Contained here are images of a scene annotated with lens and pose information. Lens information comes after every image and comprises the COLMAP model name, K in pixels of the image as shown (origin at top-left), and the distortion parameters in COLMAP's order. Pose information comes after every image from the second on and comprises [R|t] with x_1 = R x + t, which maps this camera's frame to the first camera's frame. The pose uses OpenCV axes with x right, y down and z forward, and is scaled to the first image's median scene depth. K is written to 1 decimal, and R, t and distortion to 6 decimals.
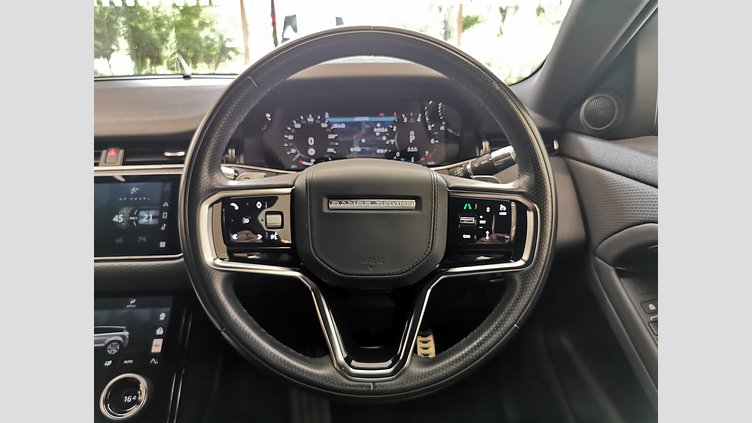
lens RADIAL K [[467.2, 0, 376.0], [0, 467.2, 211.5], [0, 0, 1]] dist [-0.003350, -0.000793]
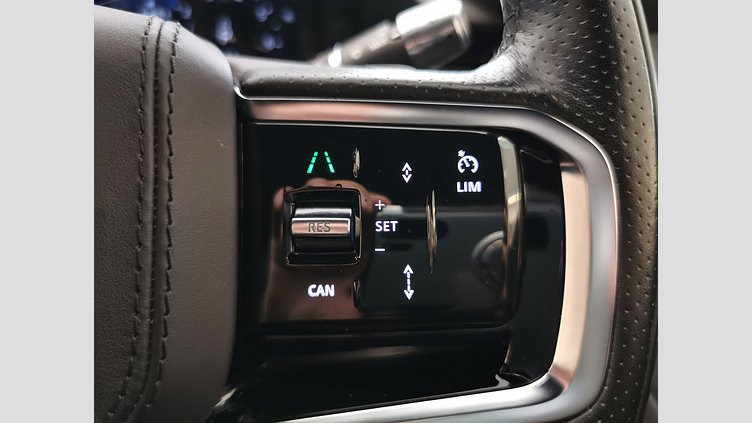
lens RADIAL K [[444.9, 0, 381.2], [0, 444.9, 209.3], [0, 0, 1]] dist [0.000438, -0.000887]
pose [[0.971696, -0.046171, 0.231680, 0.174556], [0.038832, 0.998592, 0.036139, 0.005988], [-0.233023, -0.026120, 0.972120, 0.784538]]
